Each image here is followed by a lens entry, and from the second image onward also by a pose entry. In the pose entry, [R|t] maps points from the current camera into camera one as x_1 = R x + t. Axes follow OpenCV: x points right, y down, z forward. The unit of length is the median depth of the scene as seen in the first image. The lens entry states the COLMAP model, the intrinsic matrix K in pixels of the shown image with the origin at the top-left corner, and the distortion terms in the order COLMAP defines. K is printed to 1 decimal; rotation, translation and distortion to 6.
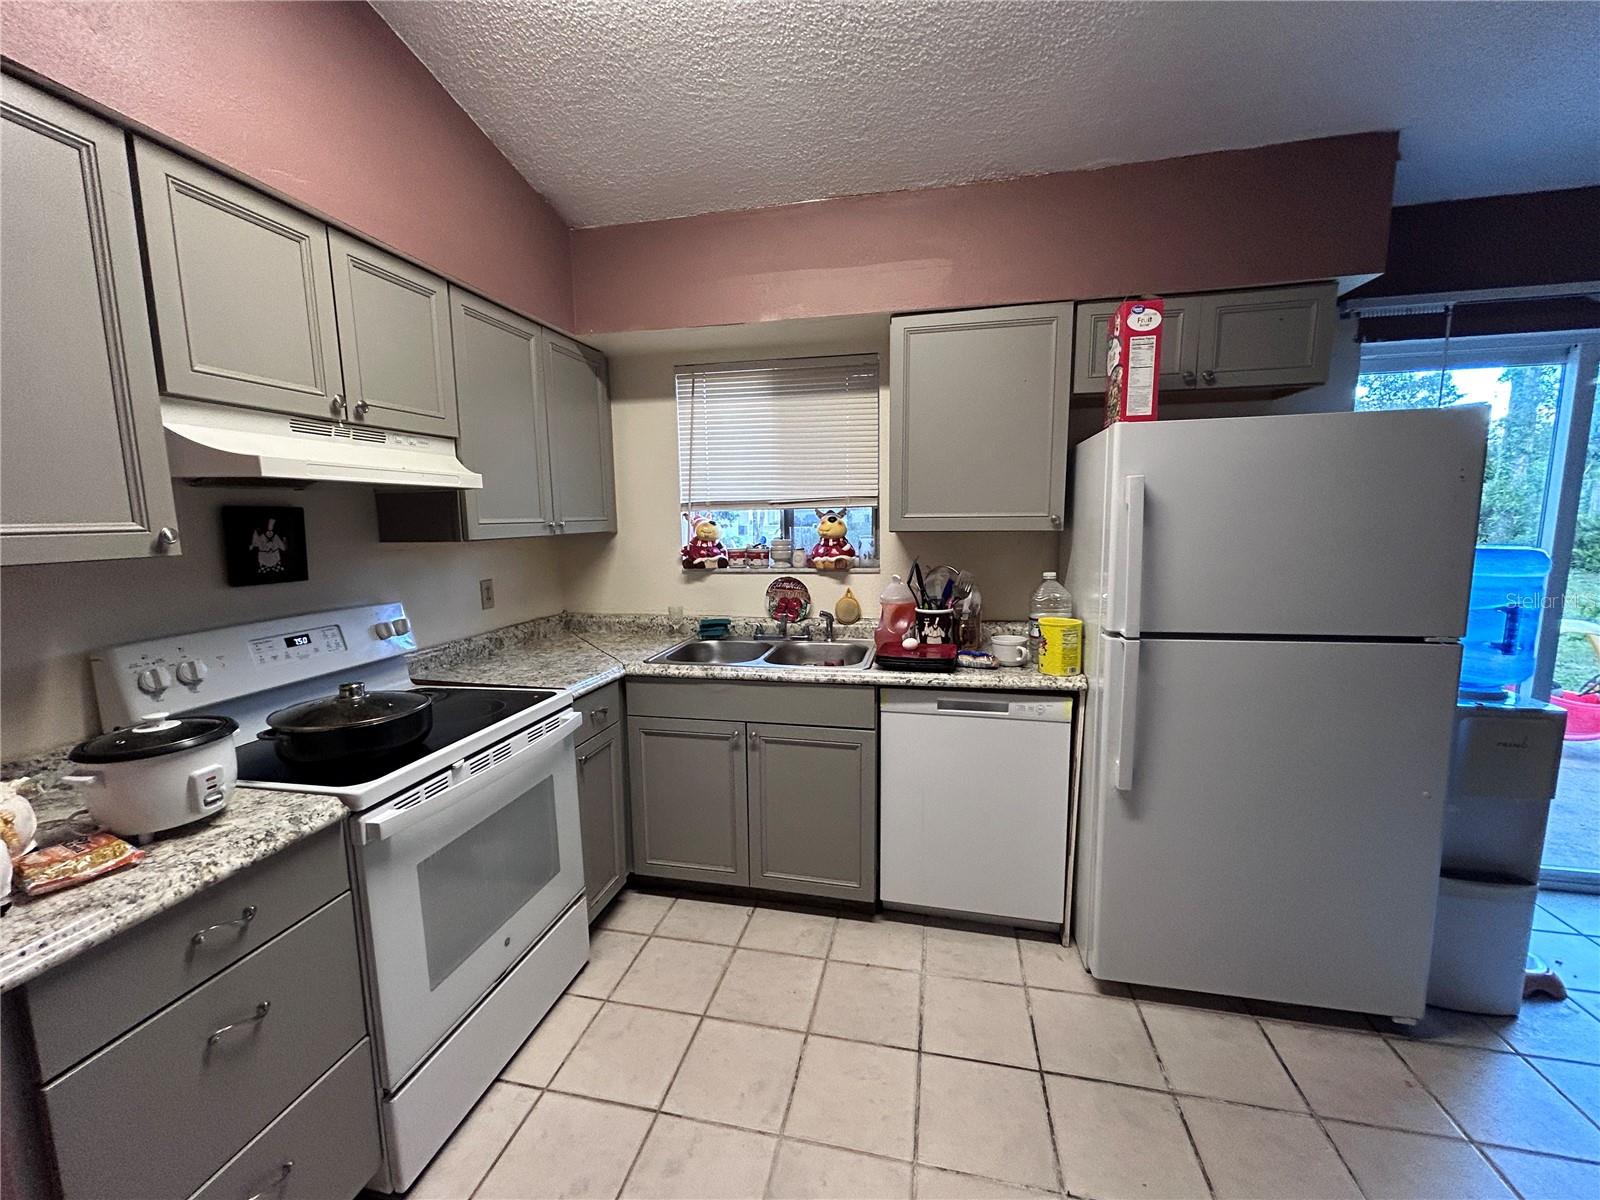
lens RADIAL K [[638.9, 0, 801.3], [0, 638.9, 597.2], [0, 0, 1]] dist [-0.002877, 0.001266]
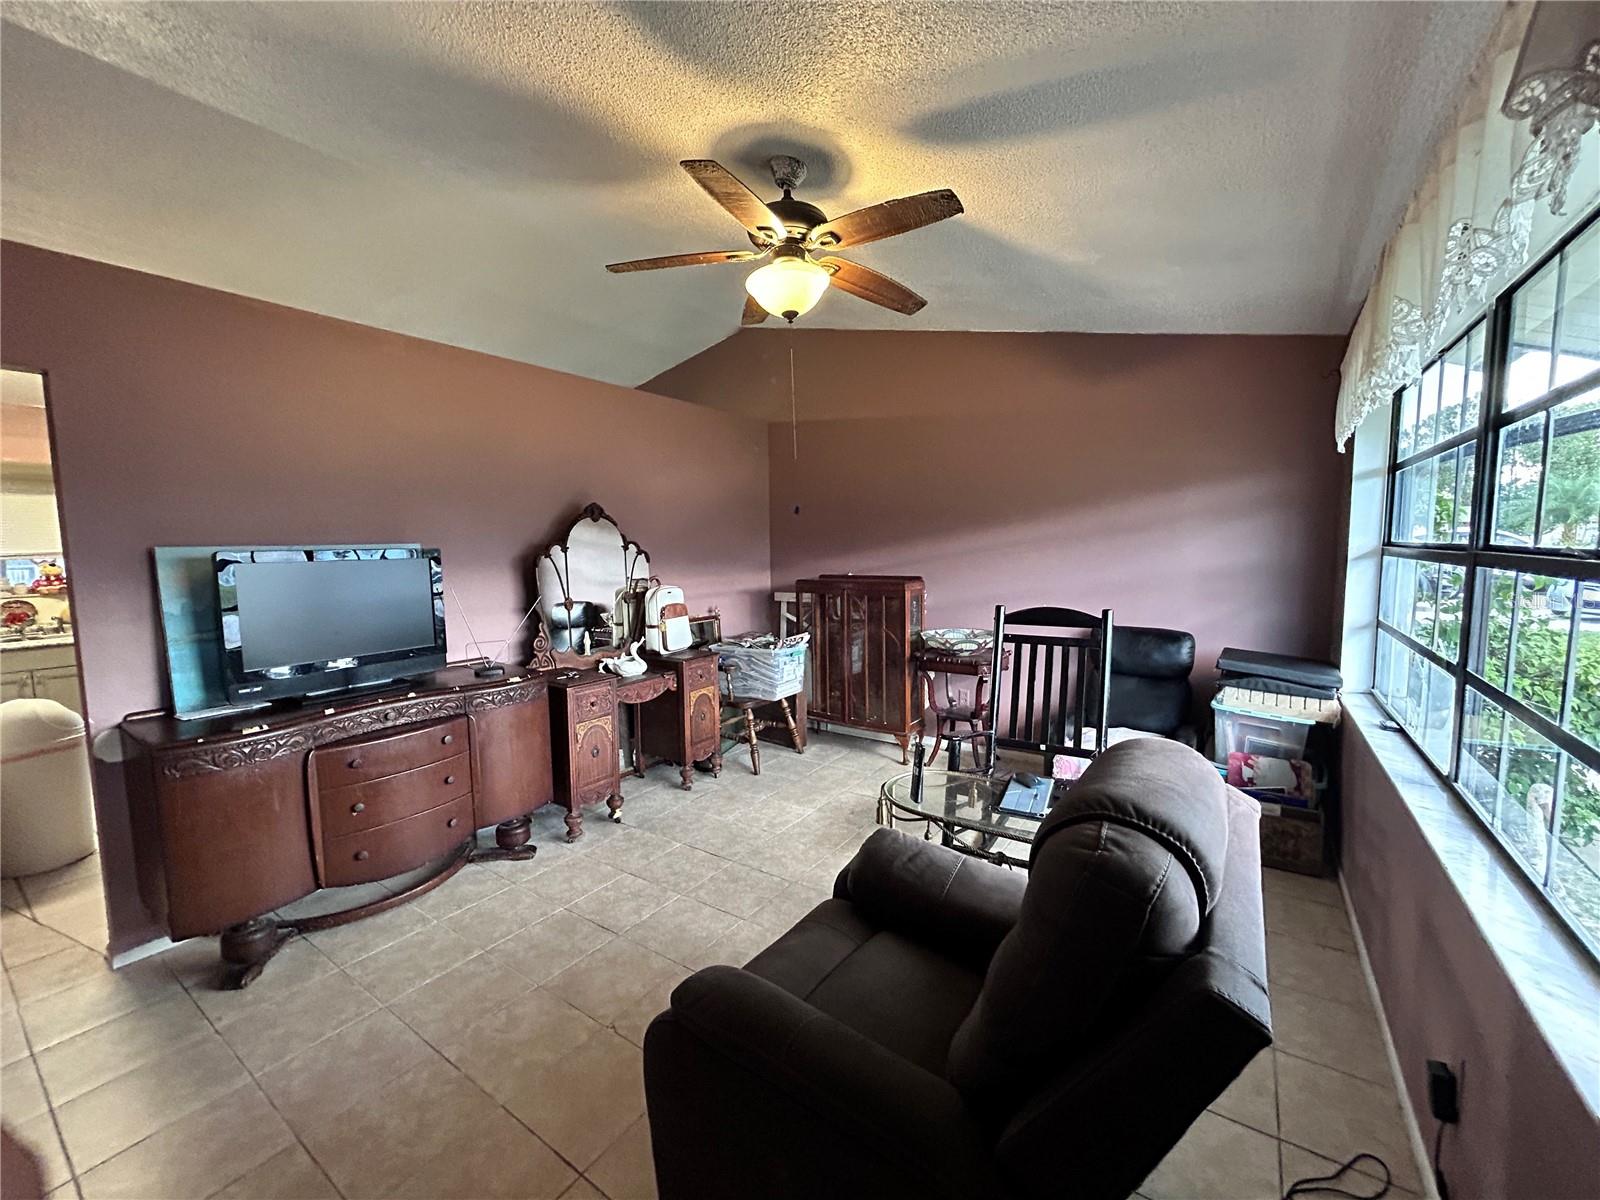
lens RADIAL K [[638.9, 0, 800.1], [0, 638.9, 601.8], [0, 0, 1]] dist [-0.002877, 0.001266]
pose [[0.386171, -0.078612, 0.919071, -0.760871], [0.131188, 0.990914, 0.029636, 0.191878], [-0.913051, 0.109127, 0.392975, -1.523979]]
